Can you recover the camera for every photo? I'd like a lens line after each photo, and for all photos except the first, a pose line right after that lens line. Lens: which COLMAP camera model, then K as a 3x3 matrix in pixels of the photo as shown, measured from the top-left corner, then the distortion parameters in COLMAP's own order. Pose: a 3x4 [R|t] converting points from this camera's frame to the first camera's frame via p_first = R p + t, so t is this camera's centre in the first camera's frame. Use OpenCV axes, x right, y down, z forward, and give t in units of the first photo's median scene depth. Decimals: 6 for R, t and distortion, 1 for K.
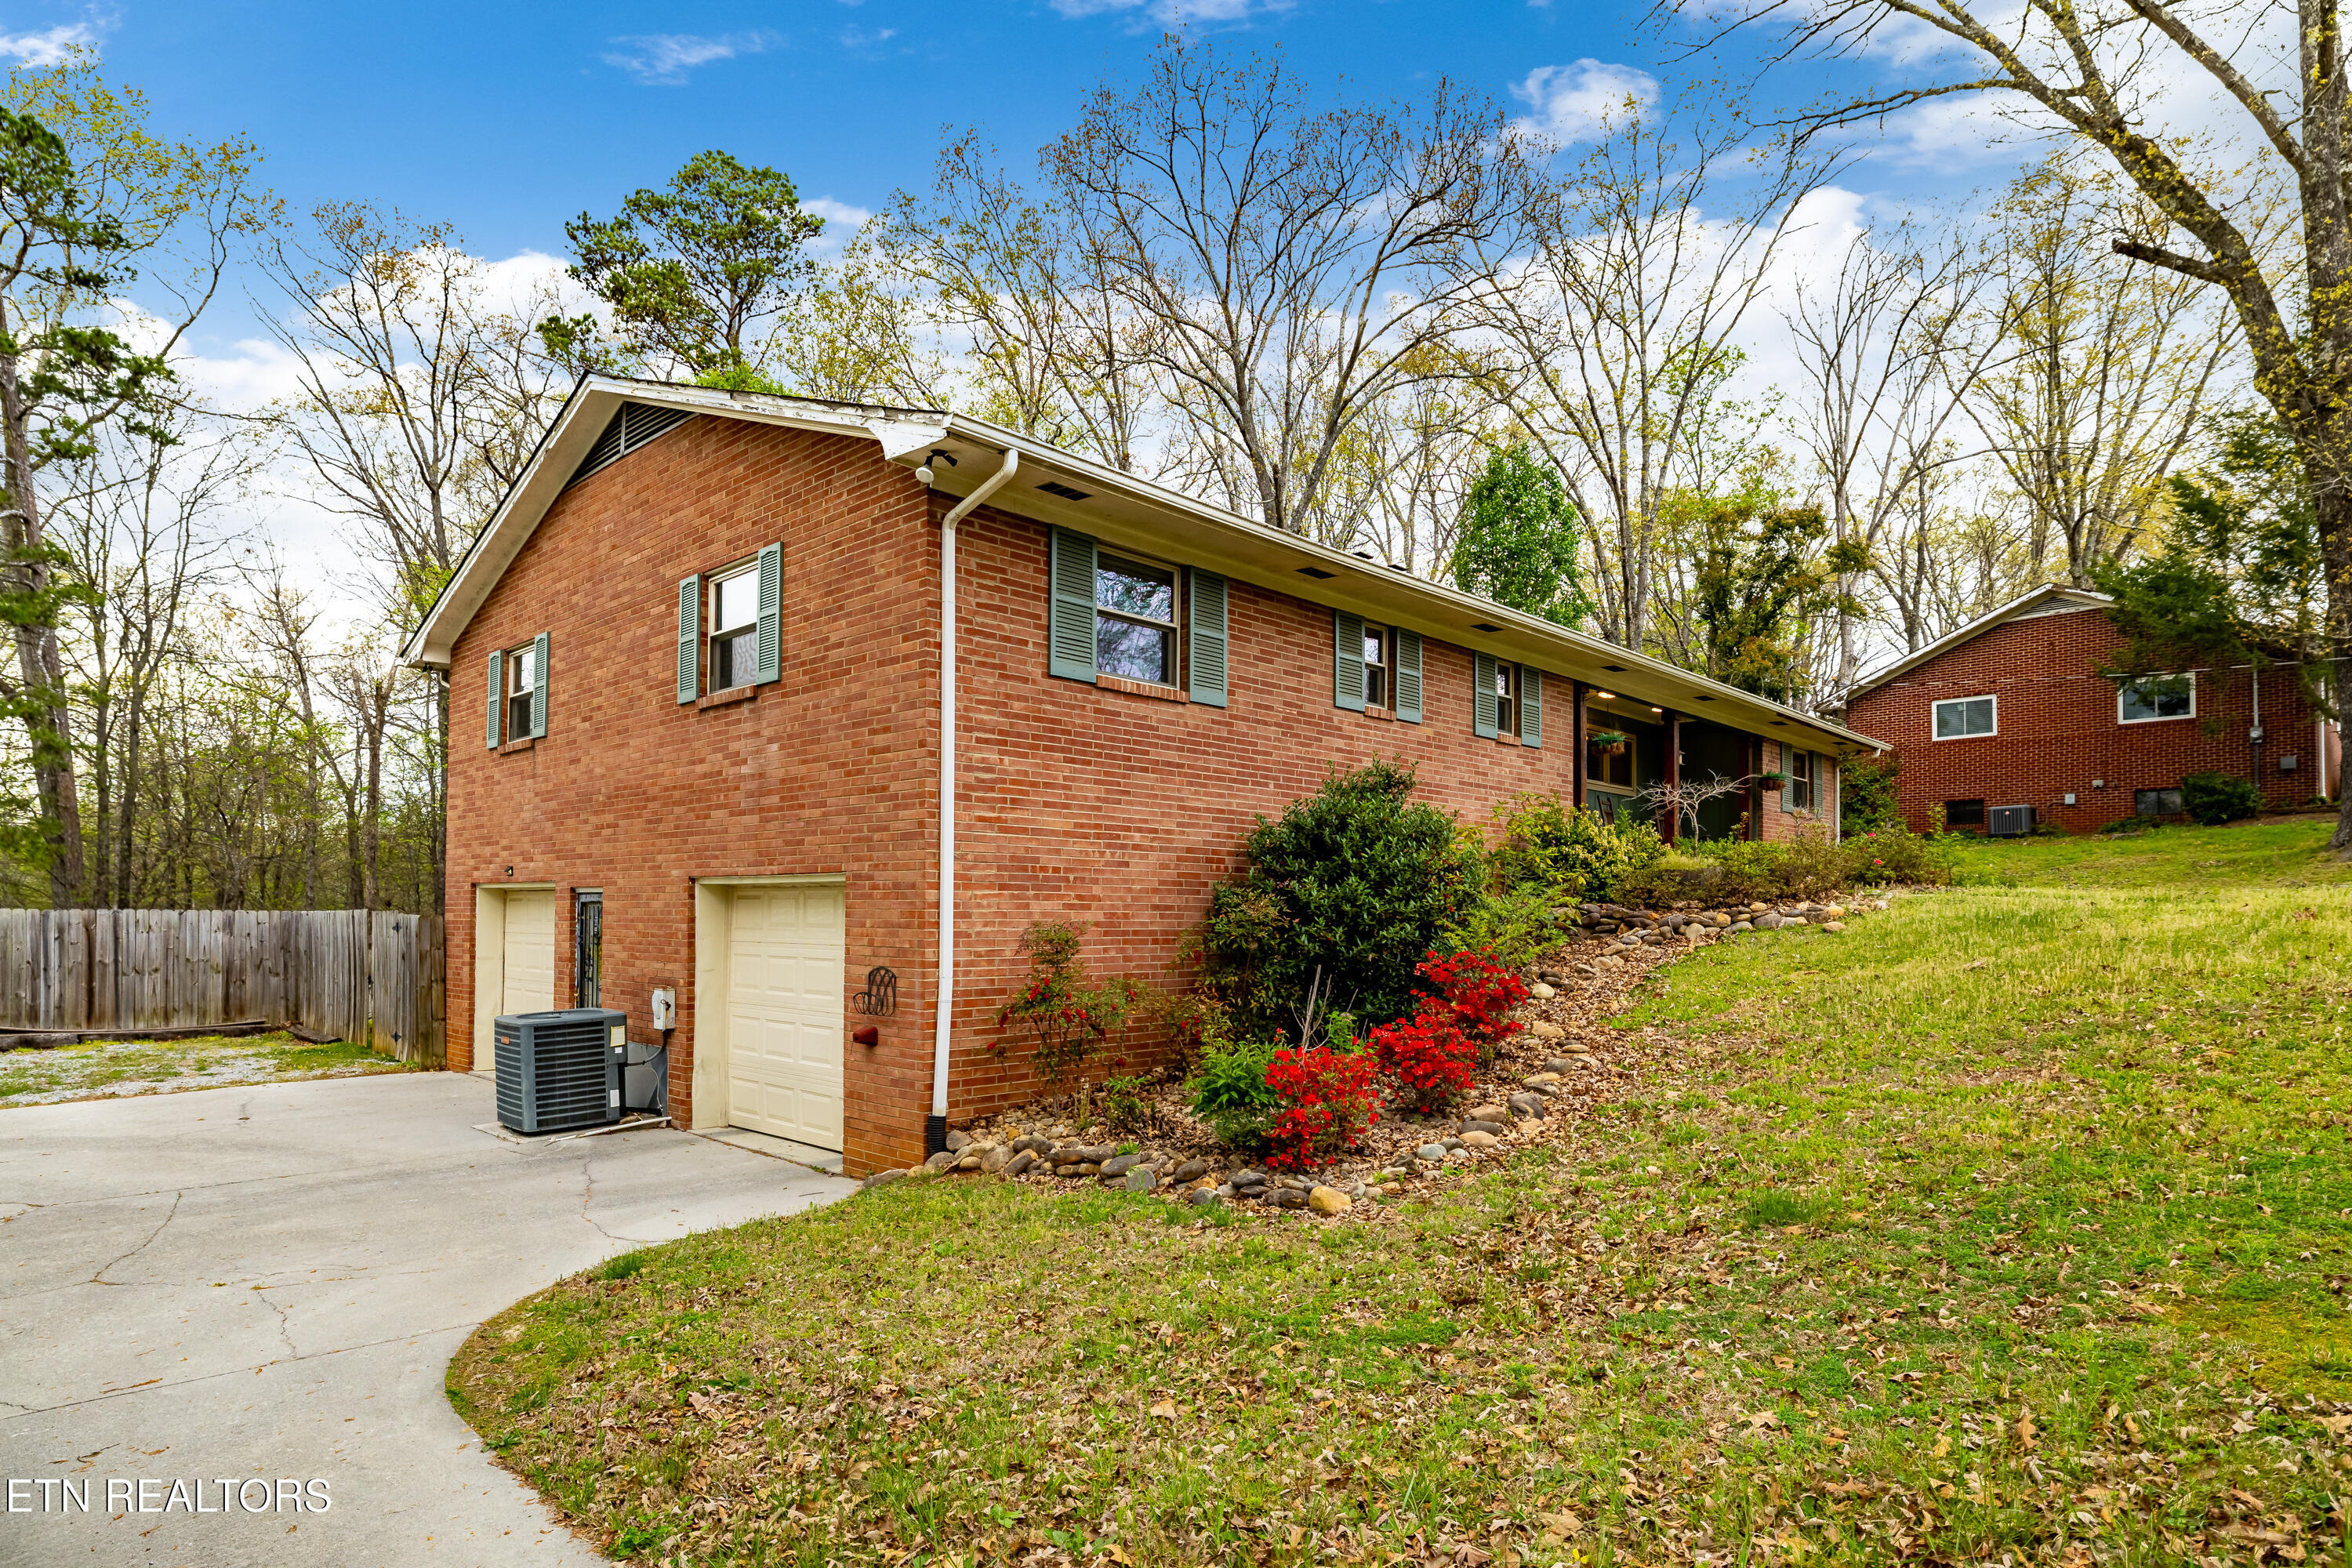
lens RADIAL K [[1236.5, 0, 1174.9], [0, 1236.5, 890.5], [0, 0, 1]] dist [-0.003217, -0.000055]
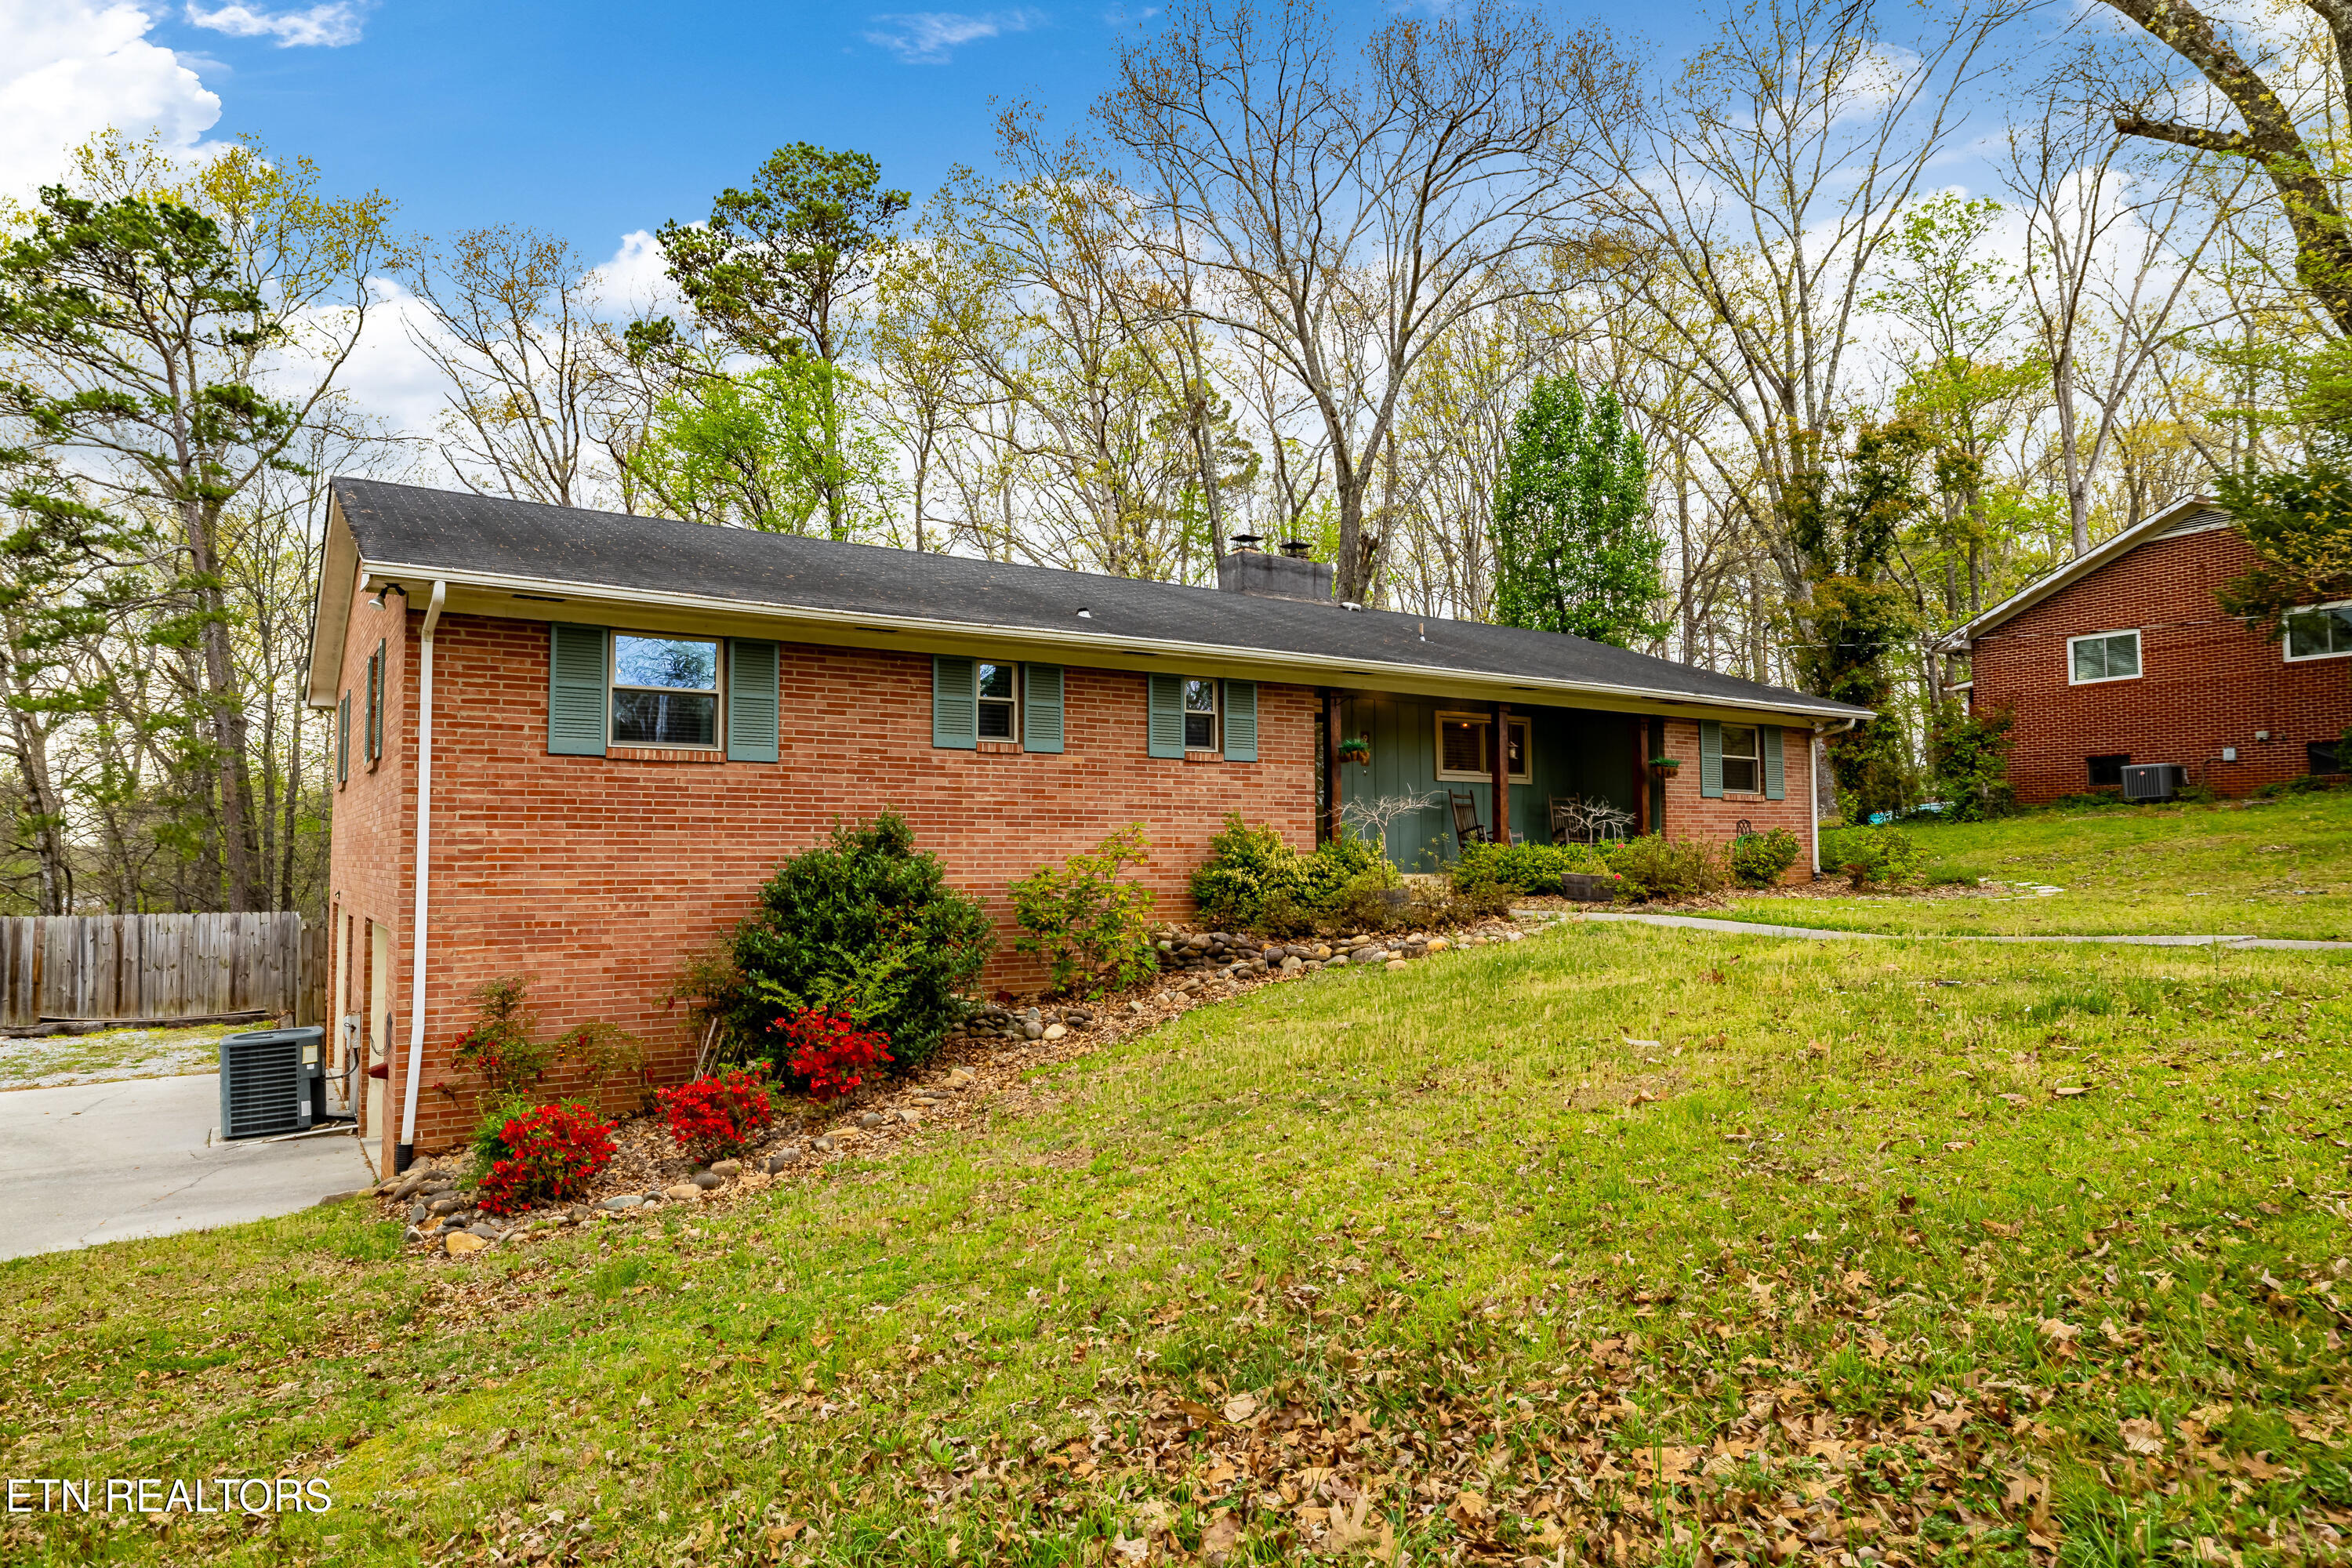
lens RADIAL K [[1370.7, 0, 1176.0], [0, 1370.7, 784.0], [0, 0, 1]] dist [-0.002548, 0.000150]
pose [[0.976828, -0.020581, -0.213036, 0.383575], [0.012830, 0.999207, -0.037699, -0.047579], [0.213643, 0.034092, 0.976317, -0.056999]]
